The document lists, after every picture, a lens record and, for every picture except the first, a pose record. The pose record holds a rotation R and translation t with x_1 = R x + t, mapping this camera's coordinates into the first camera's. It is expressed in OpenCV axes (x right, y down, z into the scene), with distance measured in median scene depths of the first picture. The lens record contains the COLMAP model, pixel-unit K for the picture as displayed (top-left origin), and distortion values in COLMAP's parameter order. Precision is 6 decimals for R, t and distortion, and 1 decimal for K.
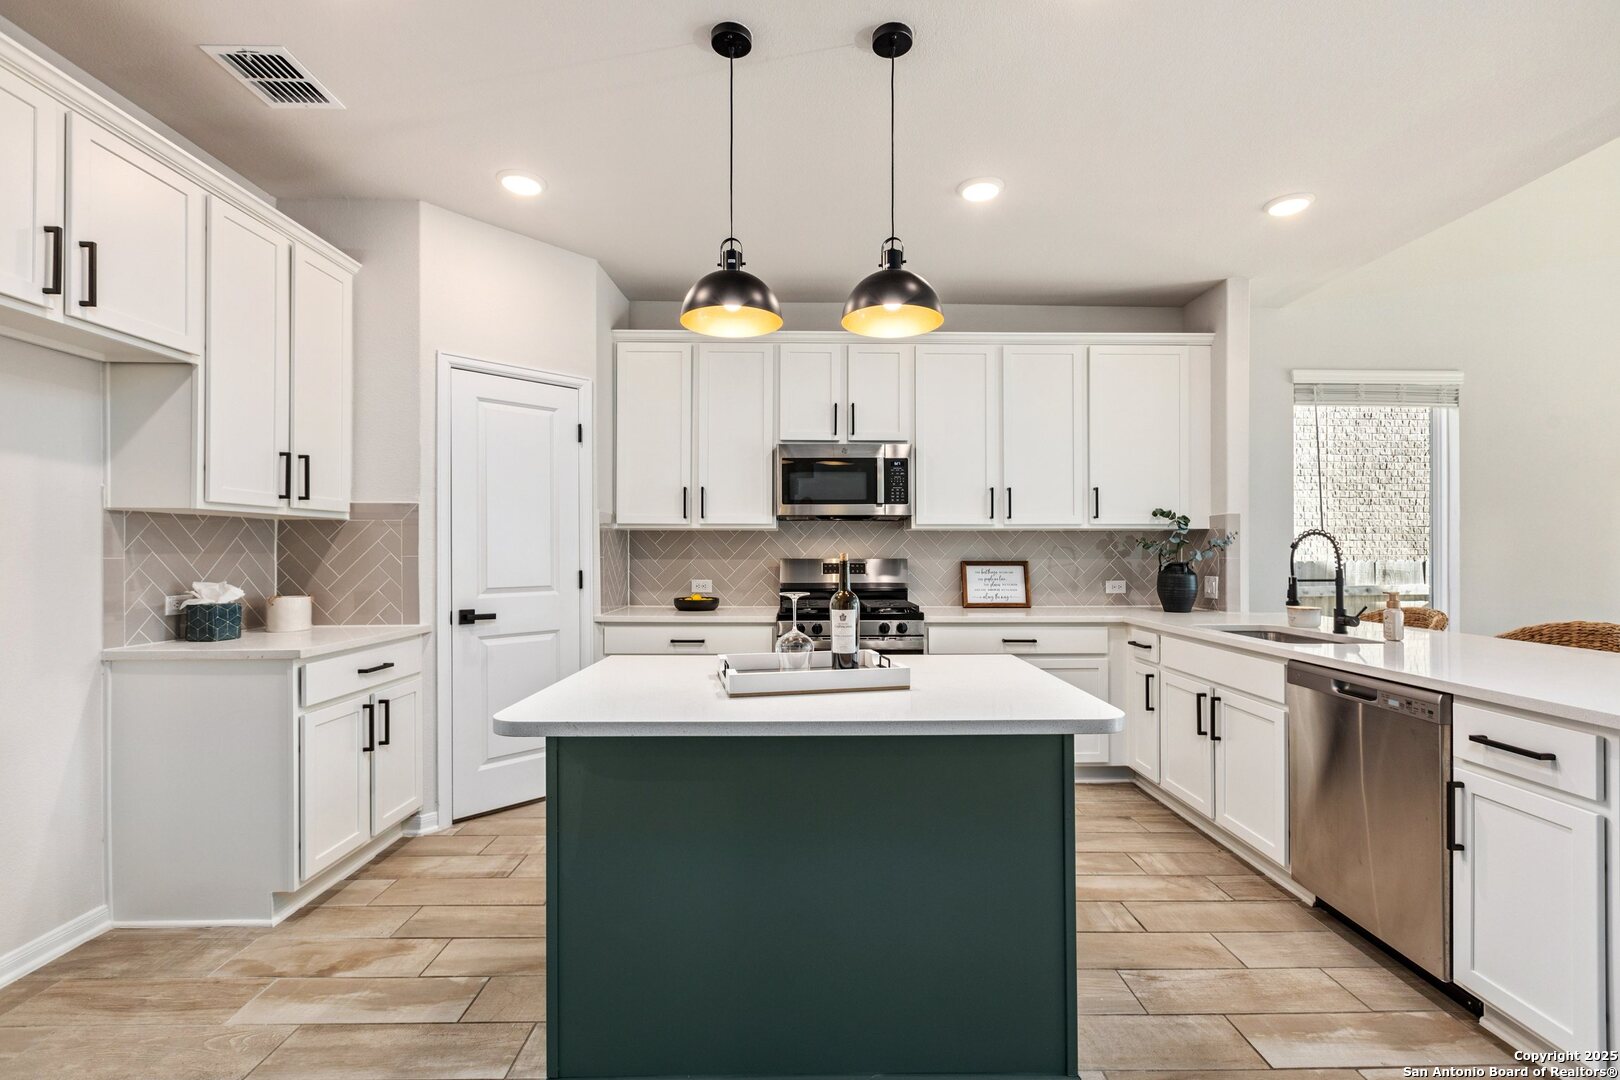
lens RADIAL K [[719.0, 0, 820.1], [0, 719.0, 542.3], [0, 0, 1]] dist [-0.002097, -0.000068]
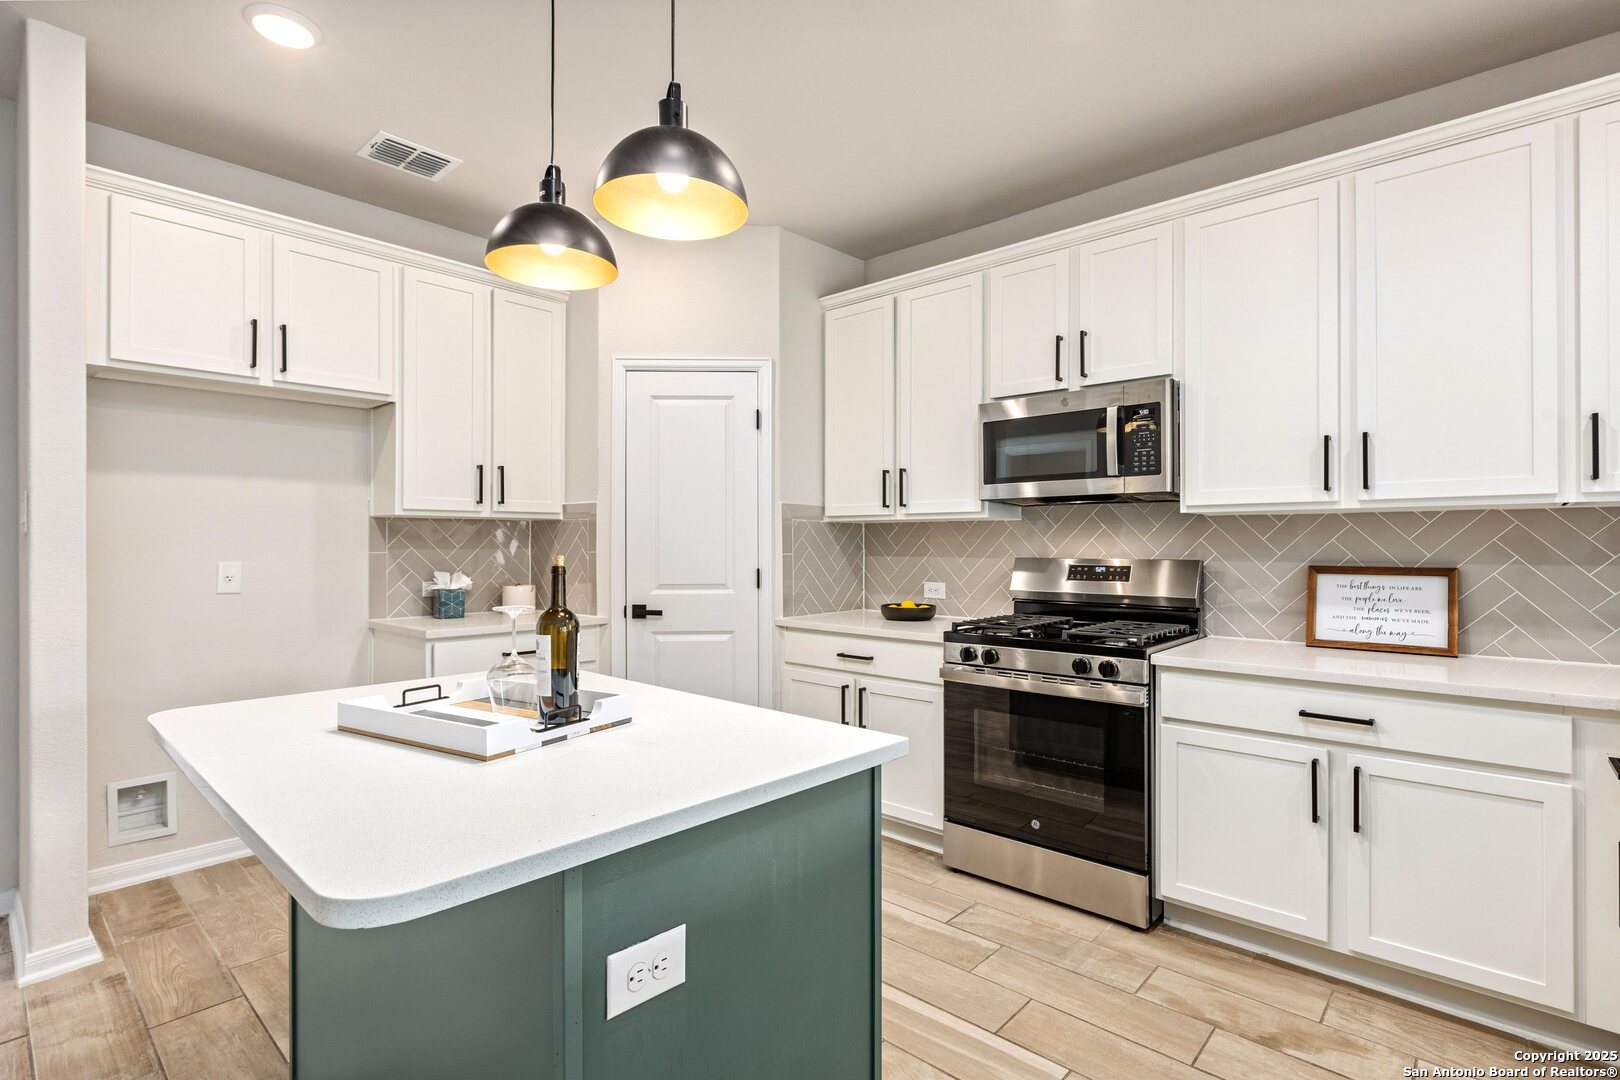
lens RADIAL K [[781.2, 0, 810.0], [0, 781.2, 540.0], [0, 0, 1]] dist [-0.001600, -0.000209]
pose [[0.727691, -0.003759, -0.685895, 0.365400], [0.007926, 0.999964, 0.002929, 0.000131], [0.685860, -0.007568, 0.727695, 0.287506]]
